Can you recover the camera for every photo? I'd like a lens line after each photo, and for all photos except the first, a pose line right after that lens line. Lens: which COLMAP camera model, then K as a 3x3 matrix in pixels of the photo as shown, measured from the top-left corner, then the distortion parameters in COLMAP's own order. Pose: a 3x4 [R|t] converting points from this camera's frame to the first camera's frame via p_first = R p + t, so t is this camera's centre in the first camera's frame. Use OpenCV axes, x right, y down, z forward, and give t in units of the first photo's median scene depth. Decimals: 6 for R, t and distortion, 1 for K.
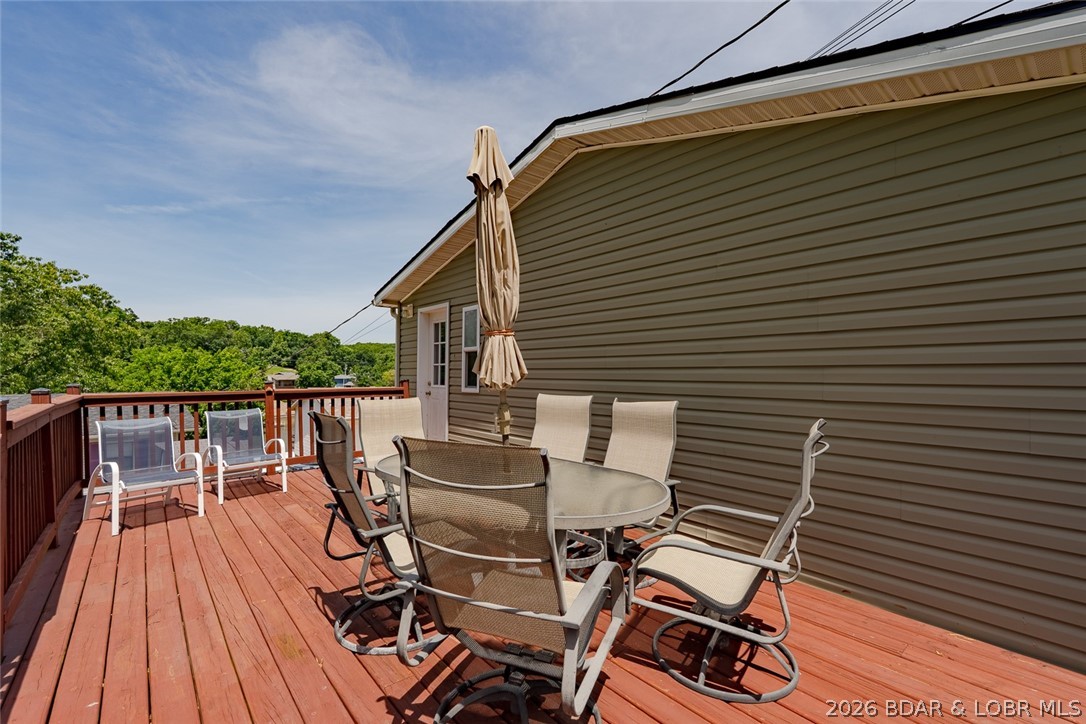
lens RADIAL K [[480.1, 0, 543.0], [0, 480.1, 362.0], [0, 0, 1]] dist [-0.000285, 0.000129]
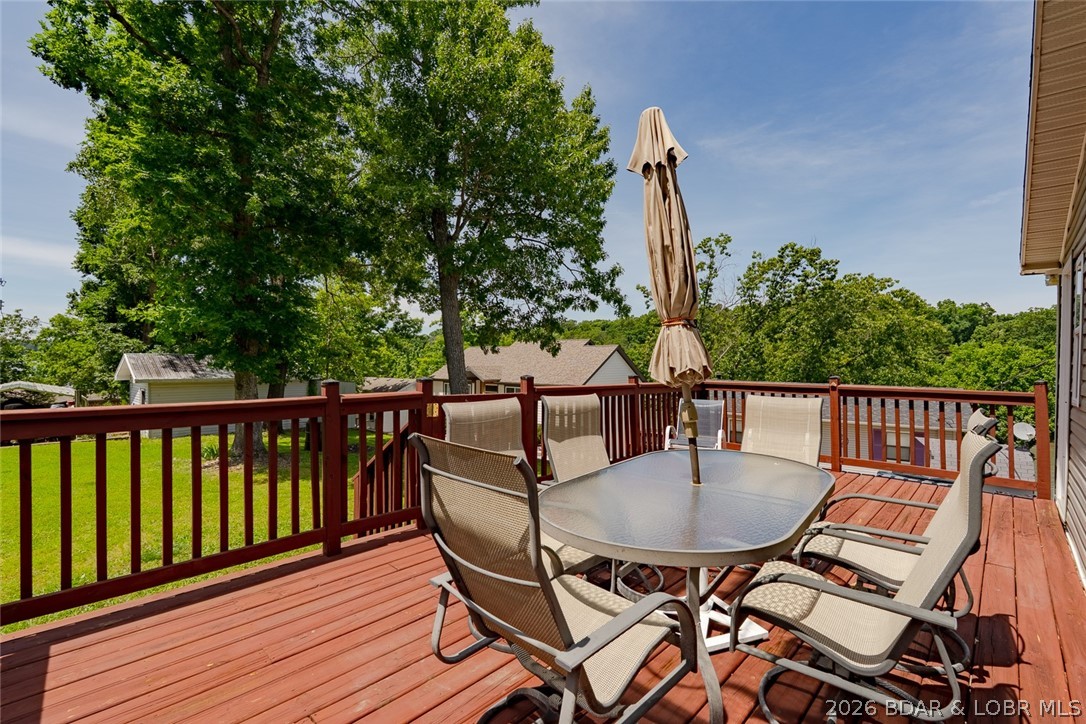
lens RADIAL K [[492.0, 0, 549.8], [0, 492.0, 364.5], [0, 0, 1]] dist [-0.003122, 0.000124]
pose [[0.105512, 0.002505, -0.994415, 0.095757], [0.010443, 0.999939, 0.003627, 0.001417], [0.994363, -0.010768, 0.105479, 0.077888]]
